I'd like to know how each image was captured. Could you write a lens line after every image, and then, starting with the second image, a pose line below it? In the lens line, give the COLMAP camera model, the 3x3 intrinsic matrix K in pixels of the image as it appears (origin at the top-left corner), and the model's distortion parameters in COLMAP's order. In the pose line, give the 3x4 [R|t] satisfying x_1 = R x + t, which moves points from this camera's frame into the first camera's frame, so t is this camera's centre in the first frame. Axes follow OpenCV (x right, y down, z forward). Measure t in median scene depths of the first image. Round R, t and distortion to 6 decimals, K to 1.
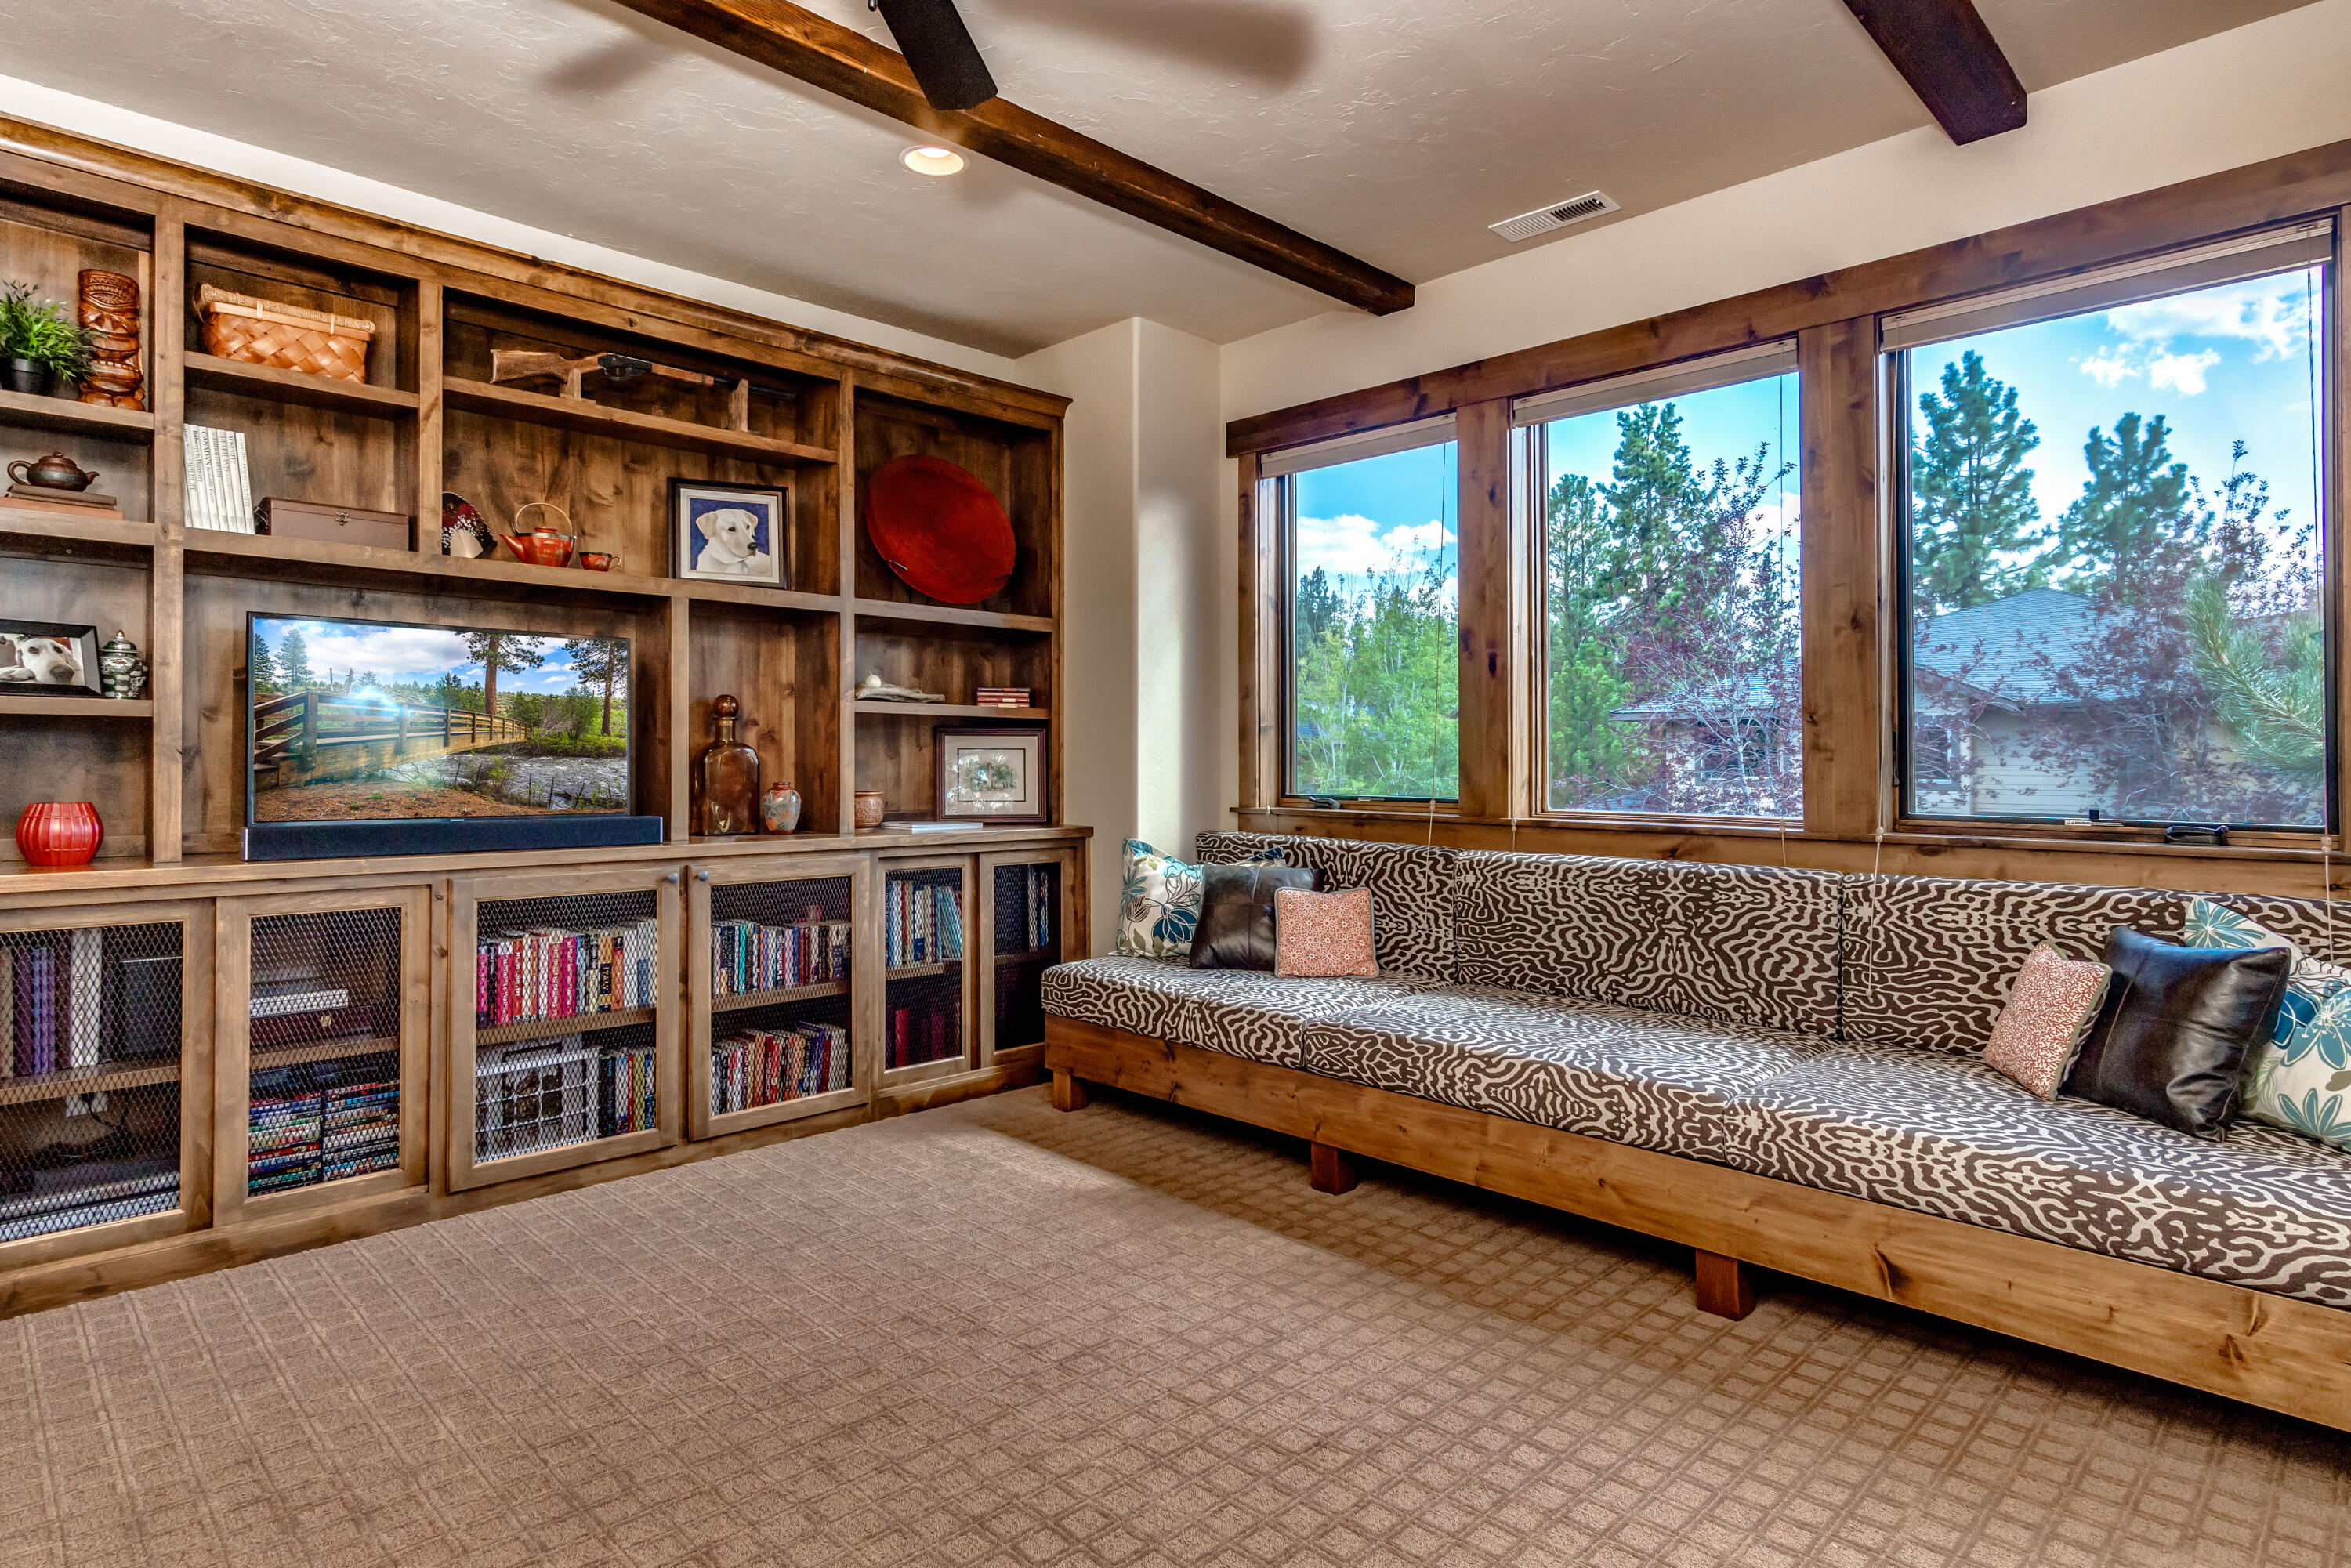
lens RADIAL K [[1252.3, 0, 1172.7], [0, 1252.3, 763.1], [0, 0, 1]] dist [0.006149, 0.002230]
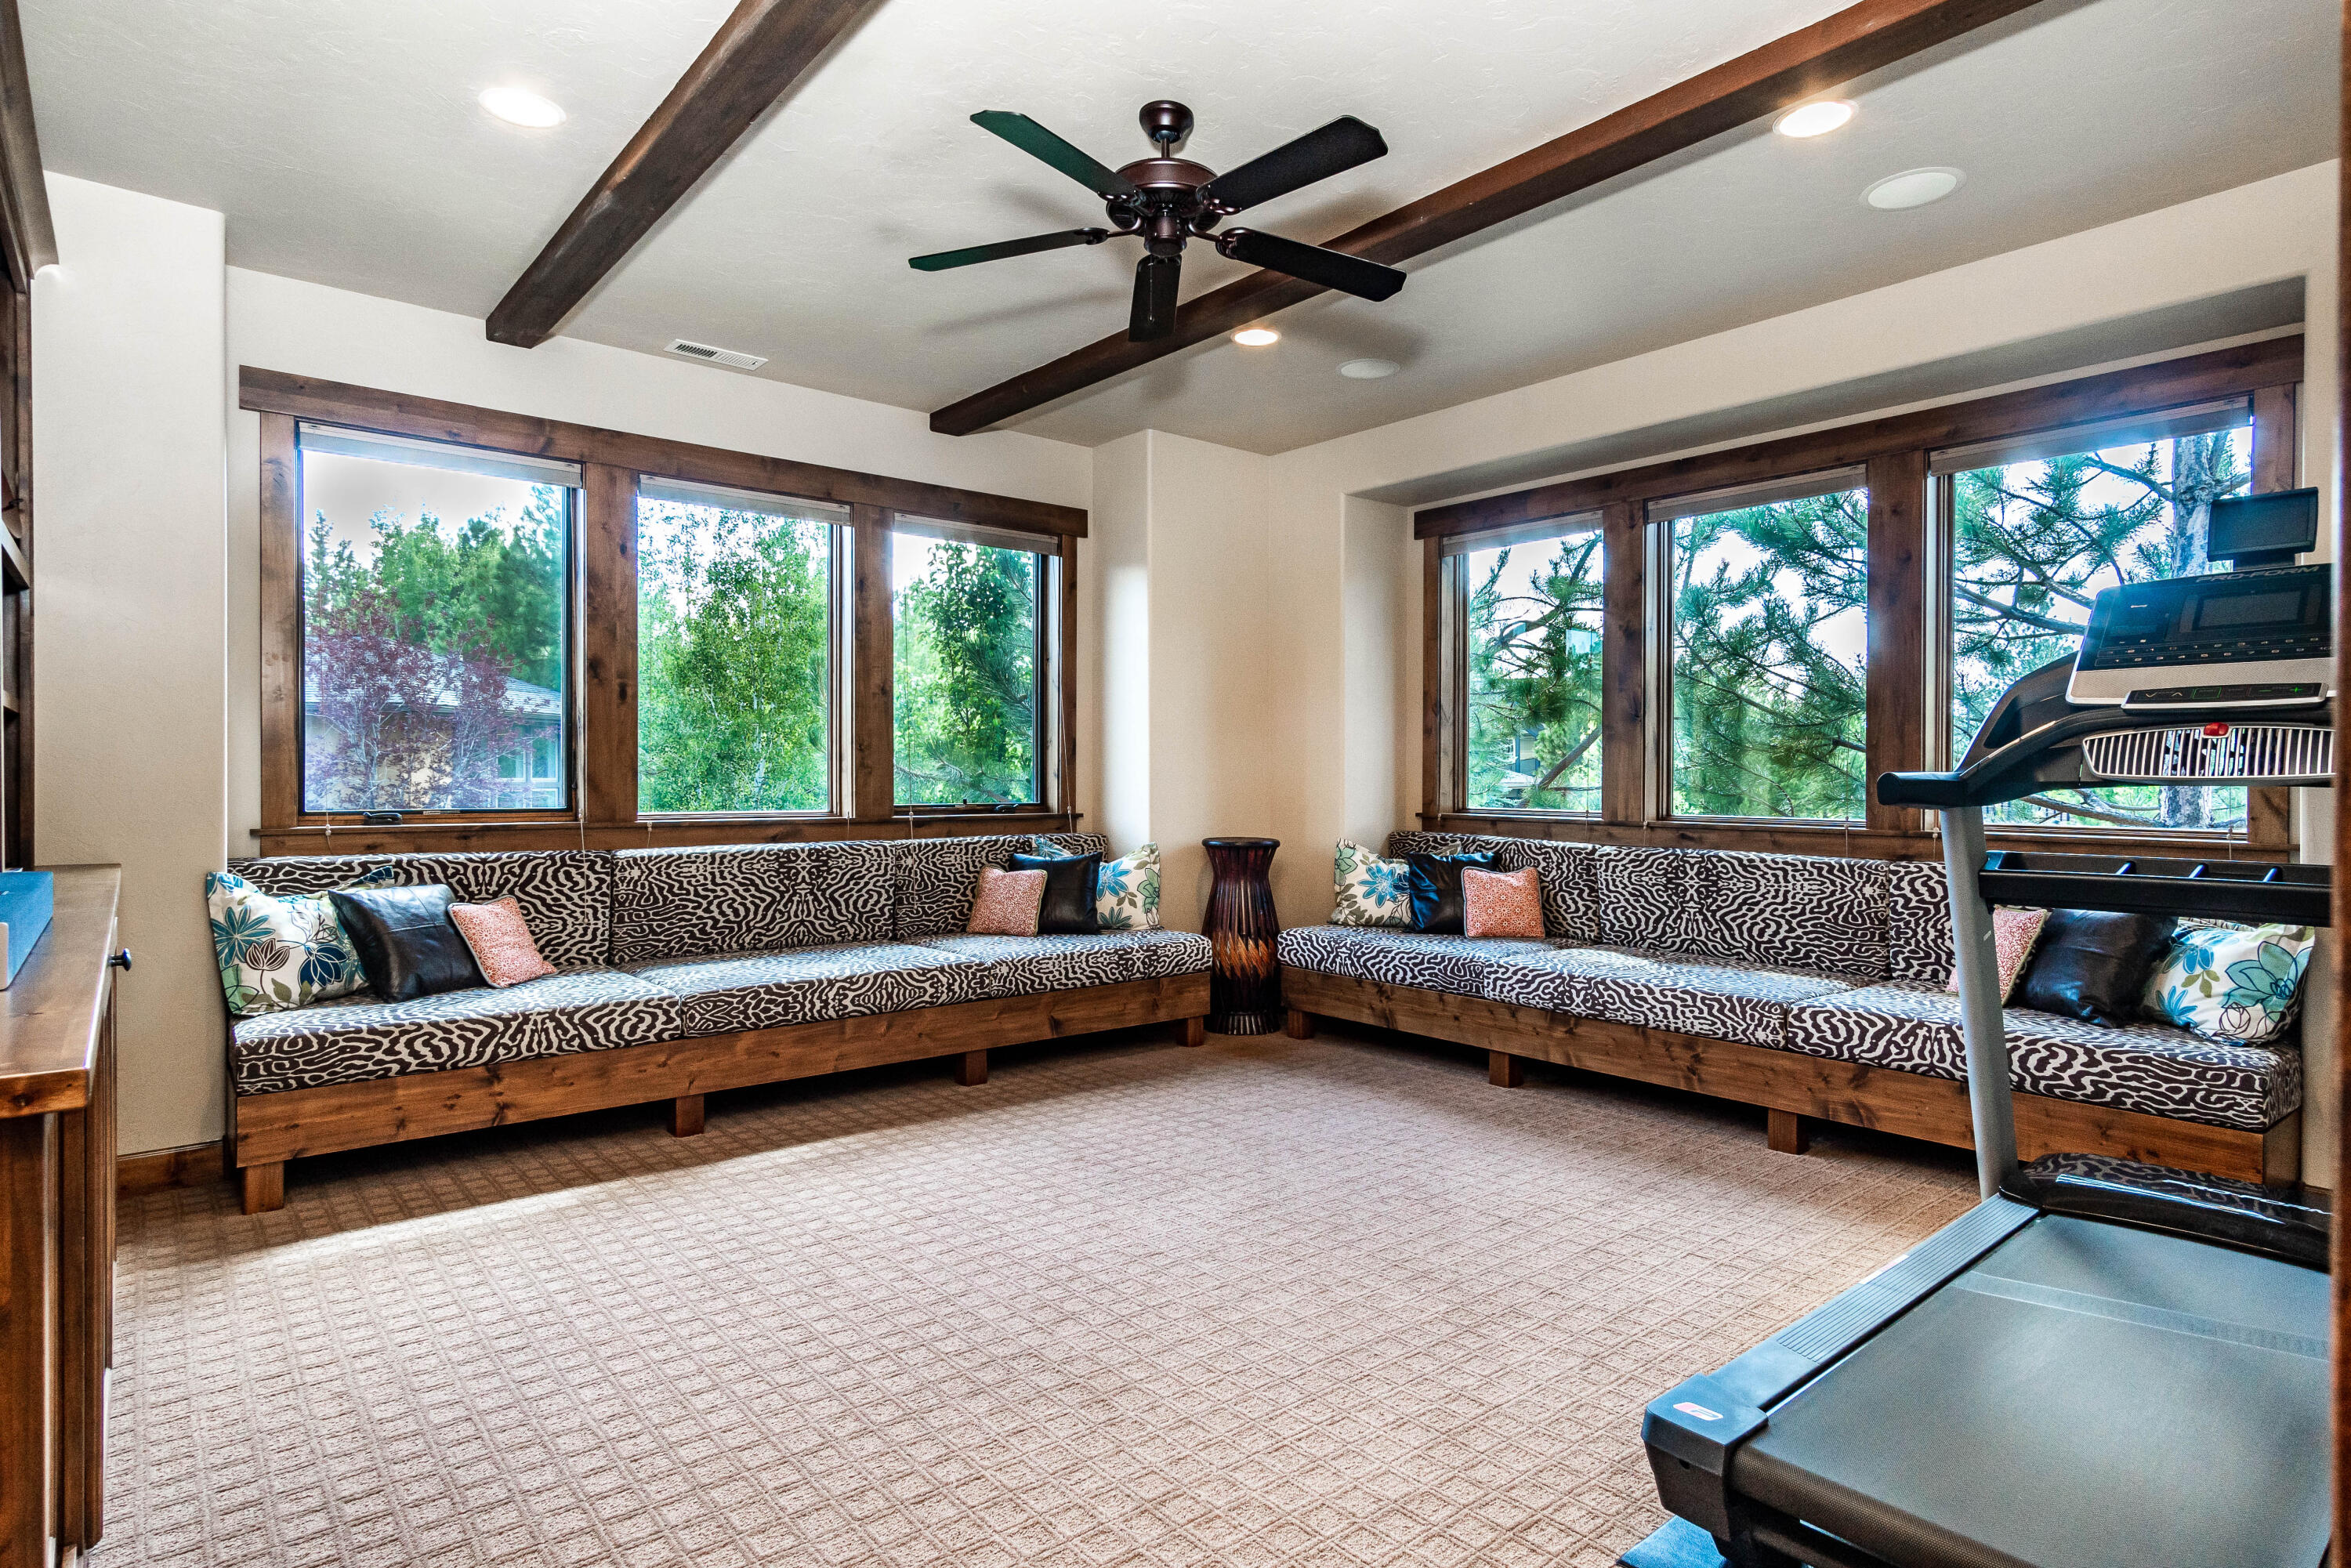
lens RADIAL K [[1252.3, 0, 1170.9], [0, 1252.3, 780.9], [0, 0, 1]] dist [0.006149, 0.002230]
pose [[0.107362, -0.009698, 0.994173, -0.920371], [-0.002171, 0.999948, 0.009988, -0.008437], [-0.994218, -0.003230, 0.107336, 0.378268]]
